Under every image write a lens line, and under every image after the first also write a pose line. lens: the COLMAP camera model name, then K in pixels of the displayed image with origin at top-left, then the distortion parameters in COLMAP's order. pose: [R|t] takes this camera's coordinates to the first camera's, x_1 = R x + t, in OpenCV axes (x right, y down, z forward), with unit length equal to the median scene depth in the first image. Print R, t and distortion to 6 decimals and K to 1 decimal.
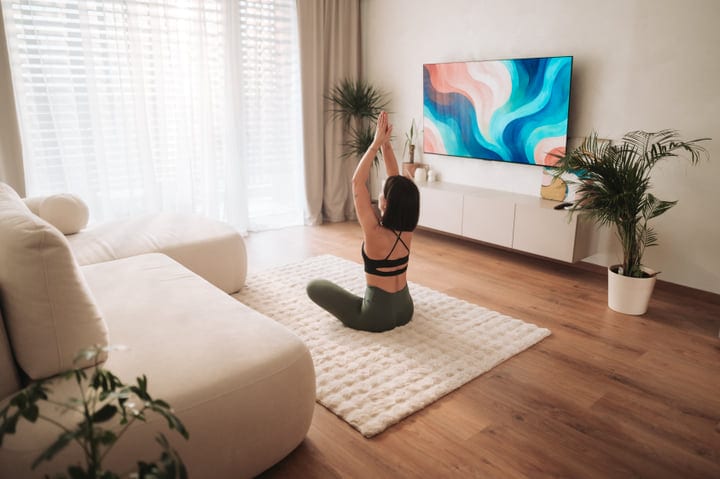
lens RADIAL K [[515.1, 0, 358.0], [0, 515.1, 236.3], [0, 0, 1]] dist [-0.057017, 0.023755]
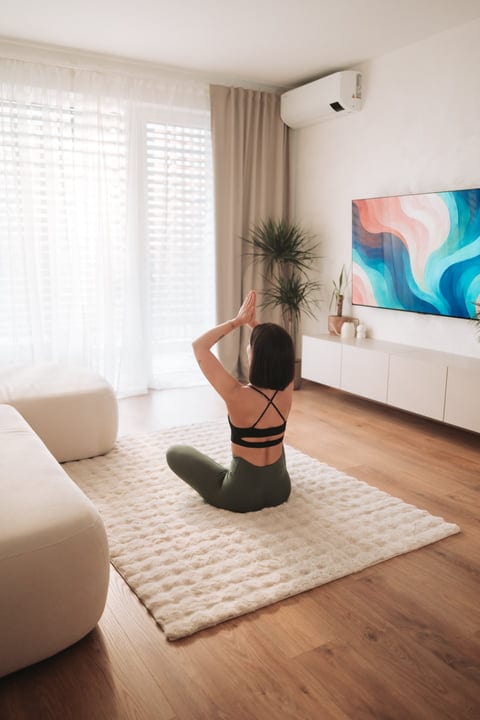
lens RADIAL K [[581.7, 0, 241.9], [0, 581.7, 373.5], [0, 0, 1]] dist [-0.049548, 0.035455]
pose [[0.986706, 0.037594, -0.158108, 0.129009], [-0.045574, 0.997848, -0.047147, 0.005062], [0.155995, 0.053726, 0.986296, 0.047250]]
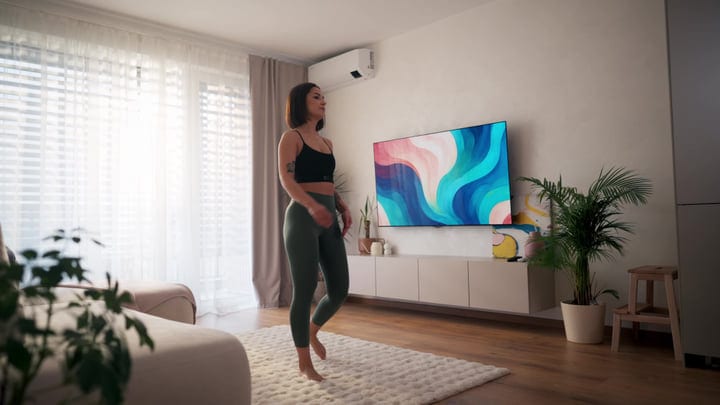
lens RADIAL K [[534.8, 0, 360.4], [0, 534.8, 199.0], [0, 0, 1]] dist [0.000347, 0.000844]
pose [[0.997575, -0.020852, 0.066397, 0.028514], [0.039868, 0.953222, -0.299630, 0.125296], [-0.057043, 0.301551, 0.951742, -0.025988]]
